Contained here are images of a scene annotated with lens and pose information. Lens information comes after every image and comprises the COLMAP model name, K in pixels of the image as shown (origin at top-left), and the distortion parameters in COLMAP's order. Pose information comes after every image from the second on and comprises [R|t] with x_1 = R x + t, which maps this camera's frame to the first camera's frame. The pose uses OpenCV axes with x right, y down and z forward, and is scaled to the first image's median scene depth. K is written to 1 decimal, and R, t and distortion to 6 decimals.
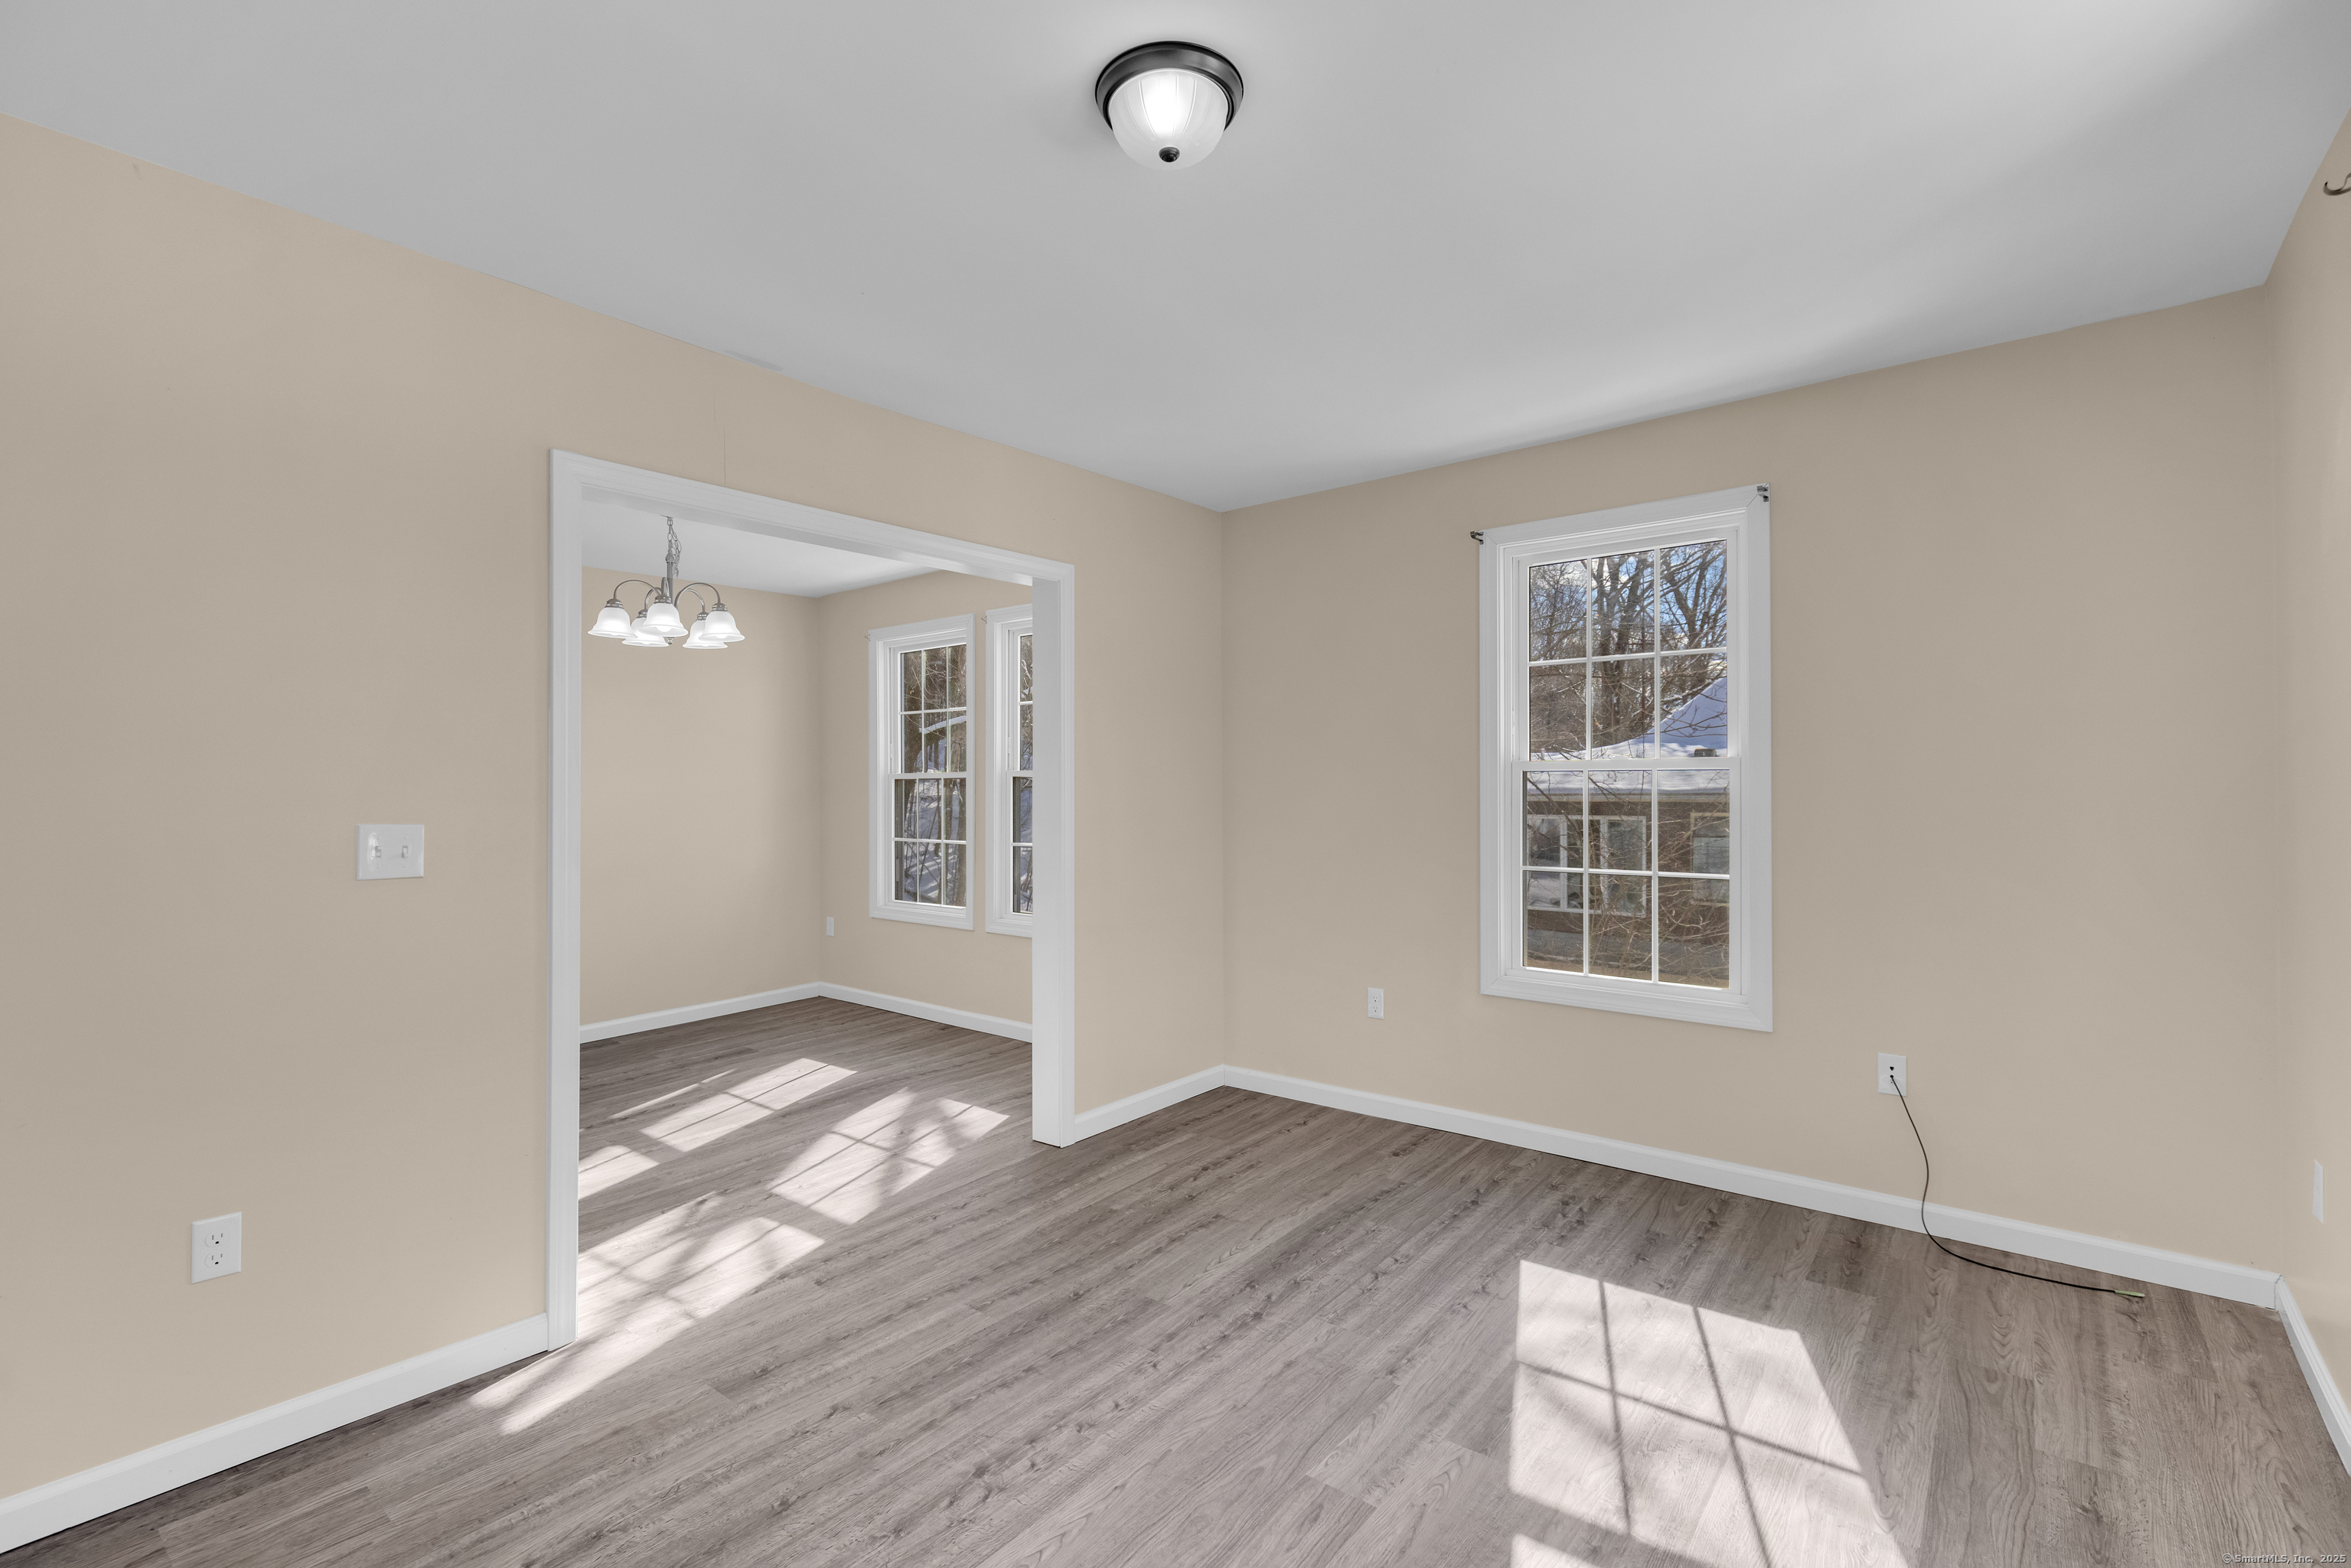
lens RADIAL K [[1059.2, 0, 1175.5], [0, 1059.2, 784.0], [0, 0, 1]] dist [0.004943, 0.000336]
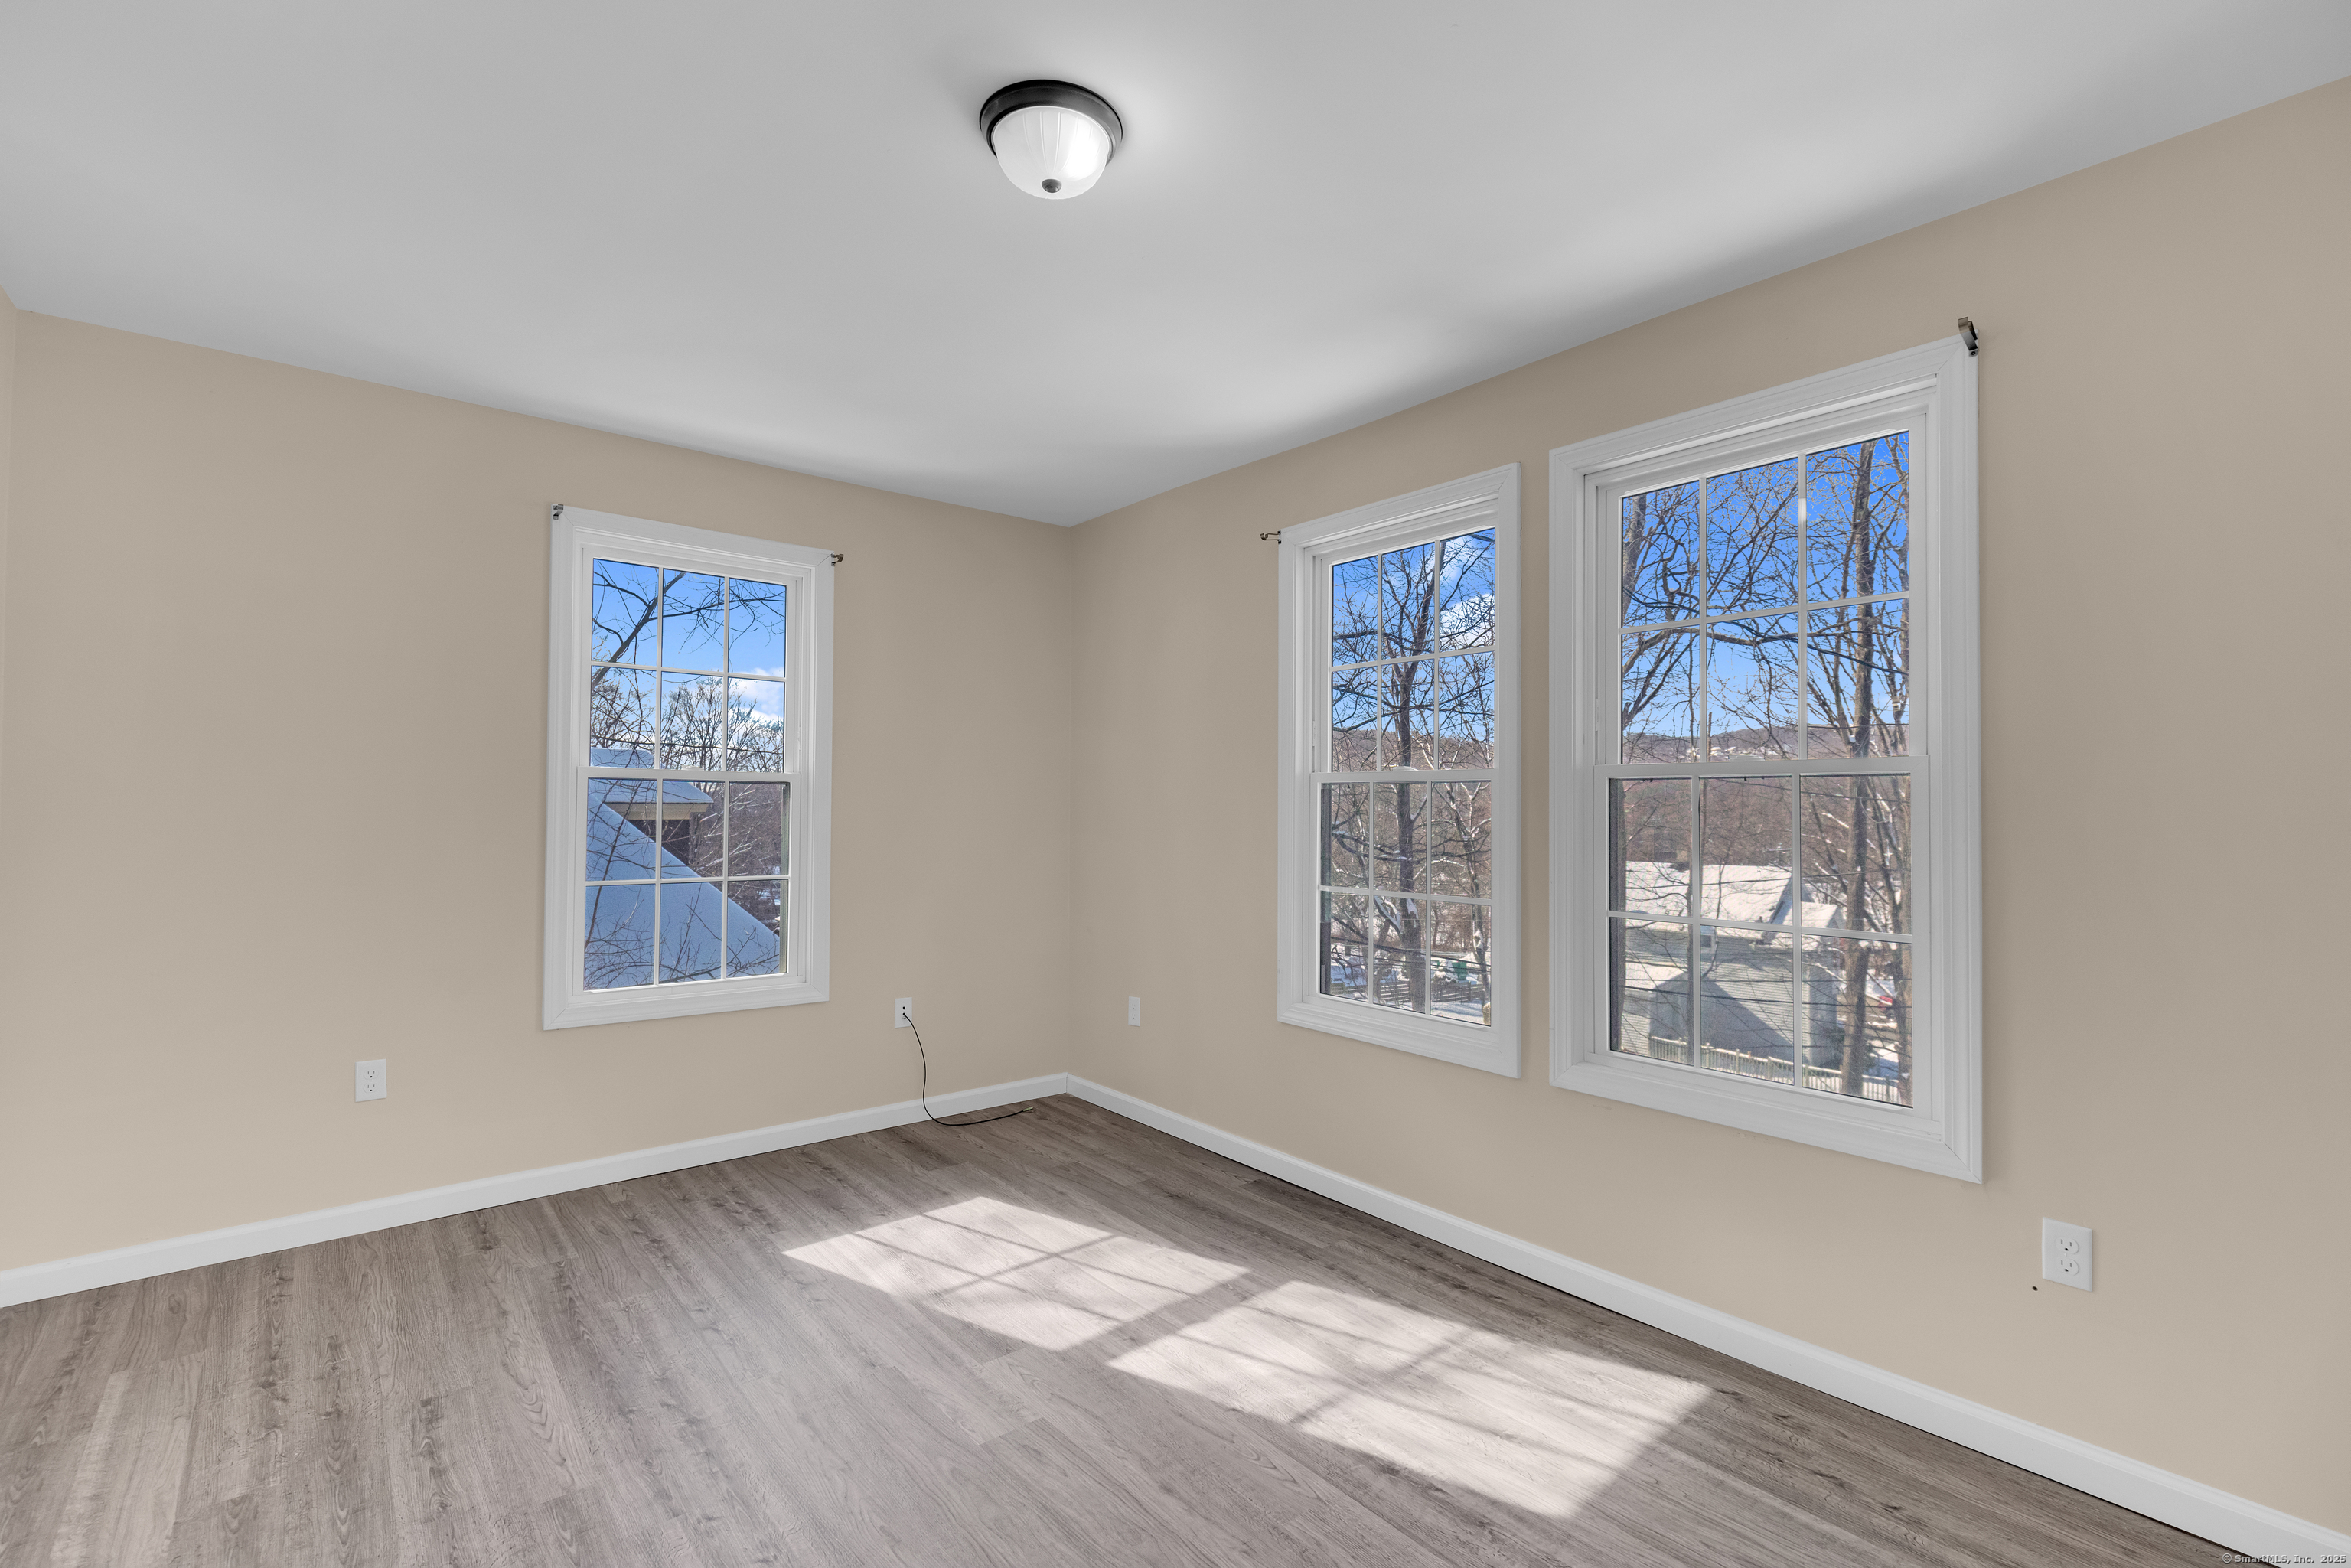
lens RADIAL K [[1049.5, 0, 1182.0], [0, 1049.5, 801.2], [0, 0, 1]] dist [0.001516, 0.000109]
pose [[0.195062, 0.009573, 0.980744, -0.584865], [-0.016023, 0.999850, -0.006573, 0.007411], [-0.980660, -0.014432, 0.195186, 0.404817]]
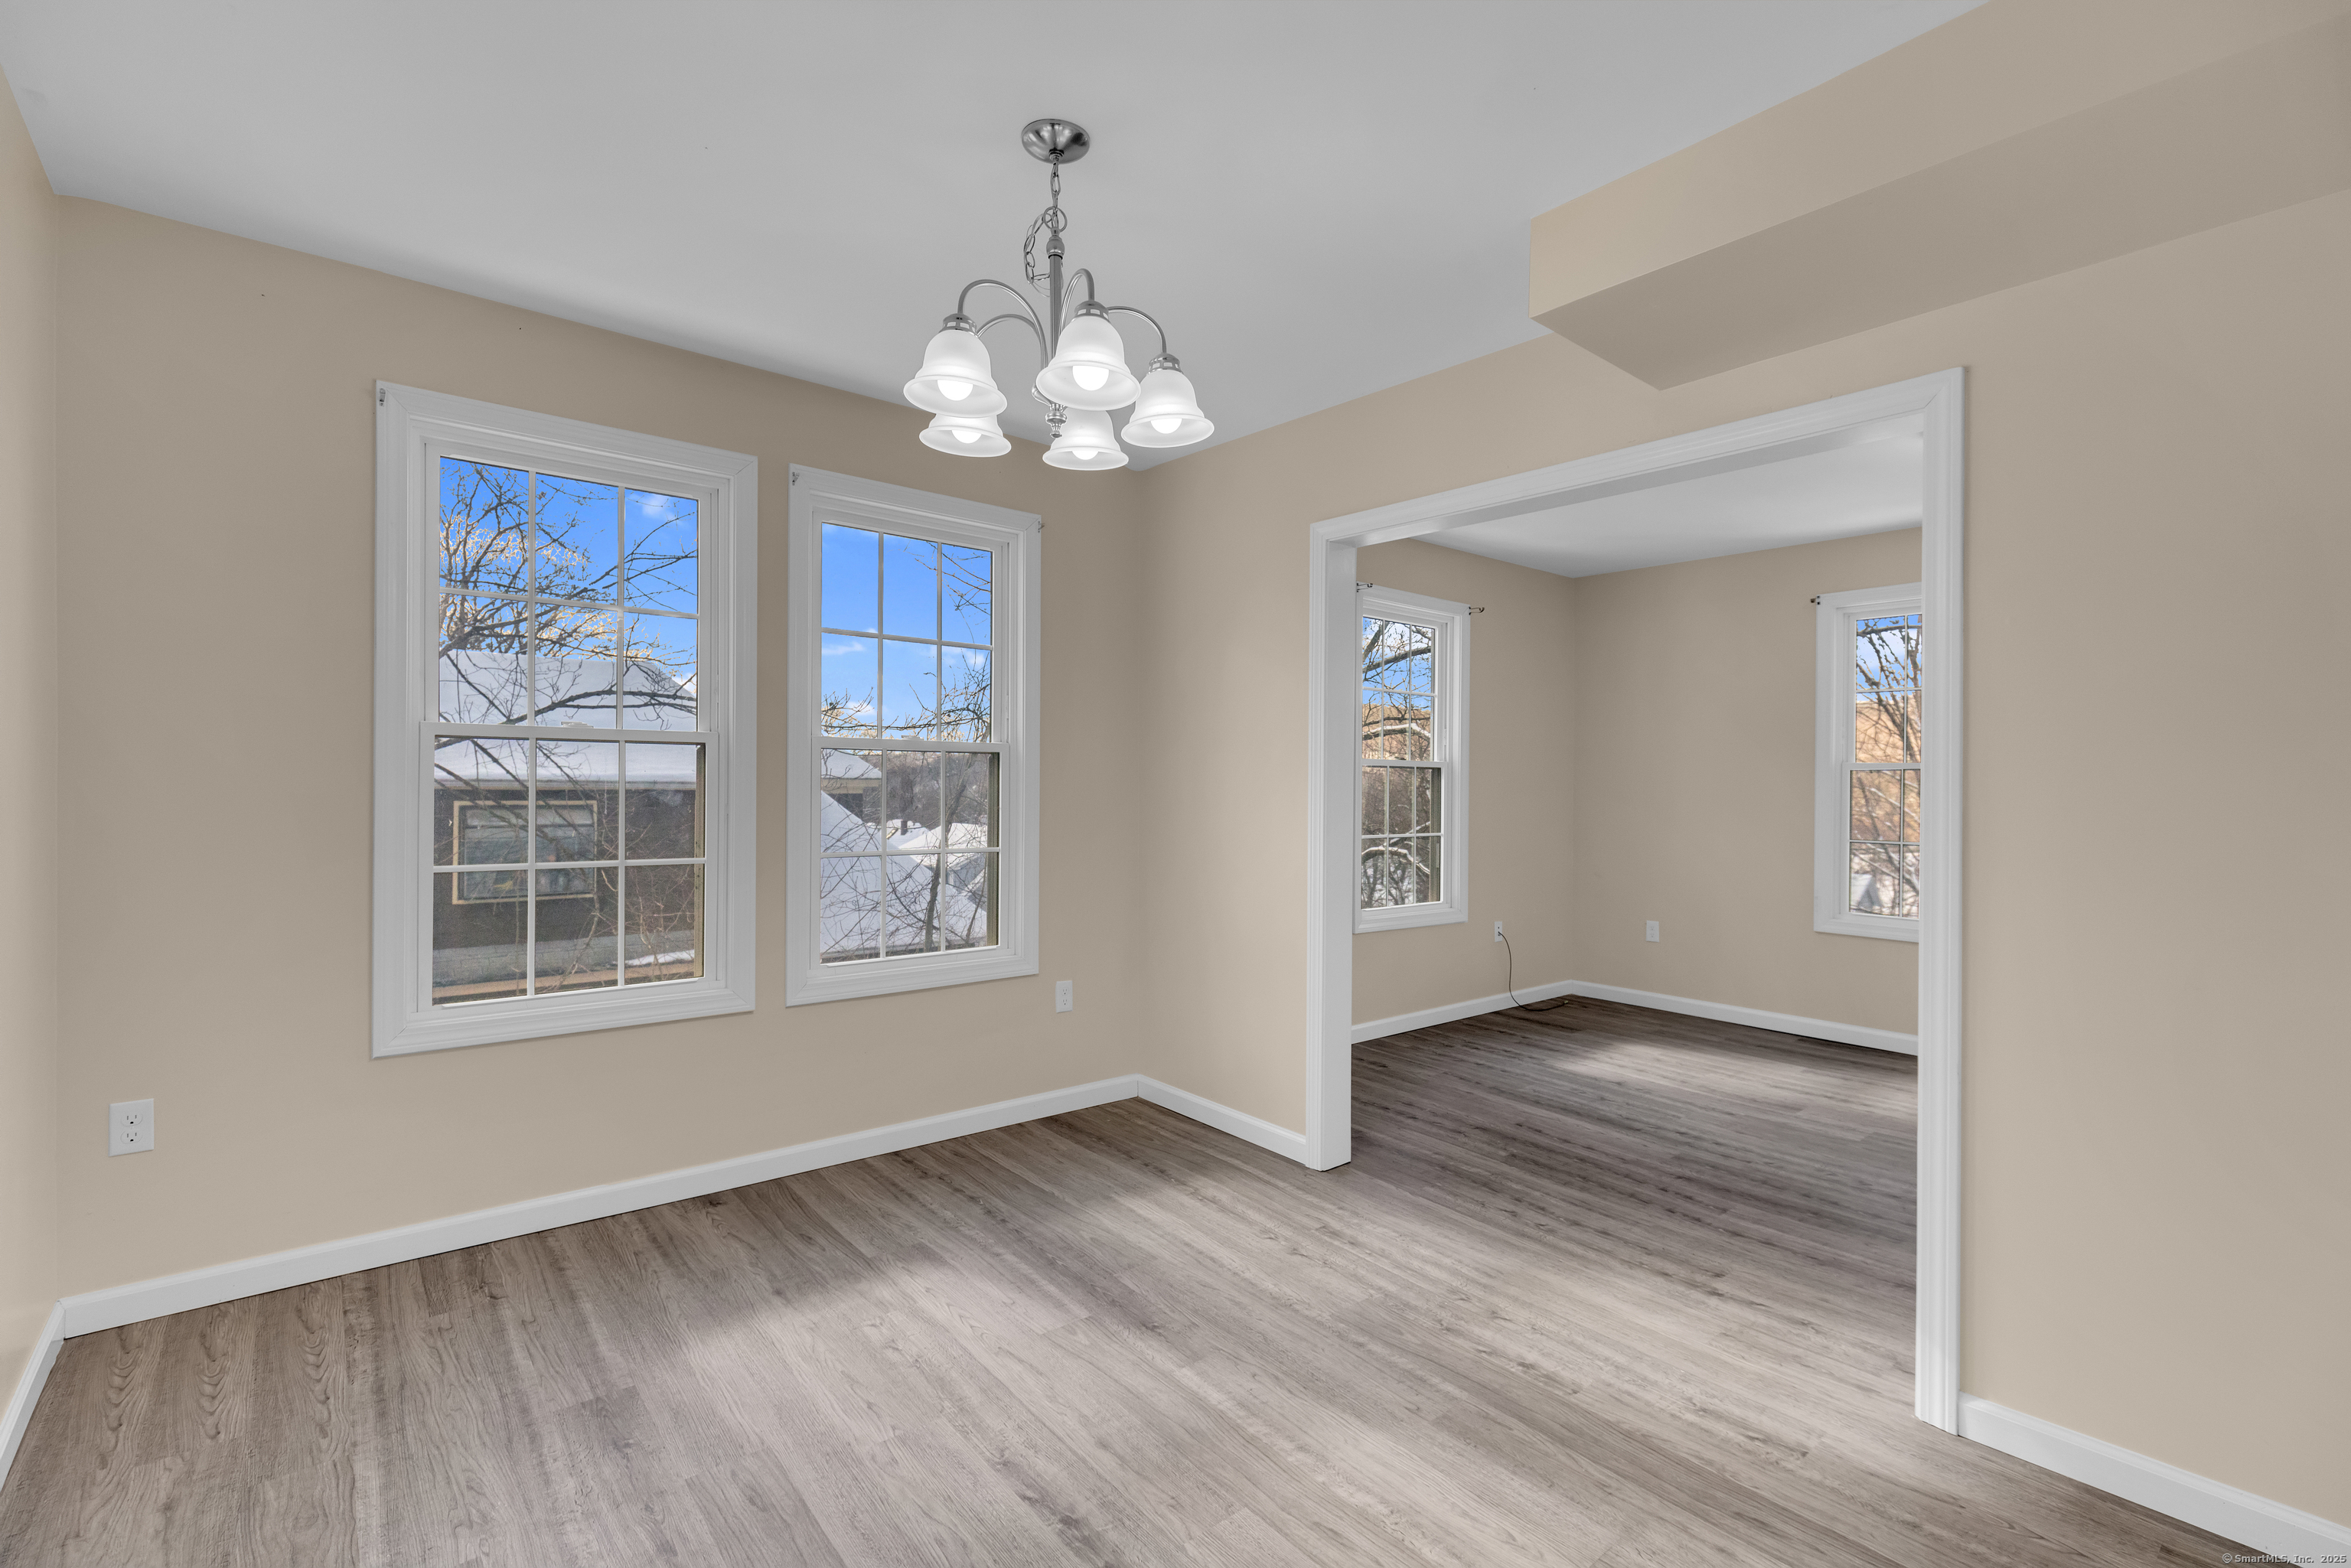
lens RADIAL K [[1045.4, 0, 1169.8], [0, 1045.4, 787.2], [0, 0, 1]] dist [0.000469, 0.000107]
pose [[0.192887, 0.002106, 0.981219, -1.309348], [-0.015128, 0.999885, 0.000828, 0.022977], [-0.981104, -0.015004, 0.192896, 1.245644]]
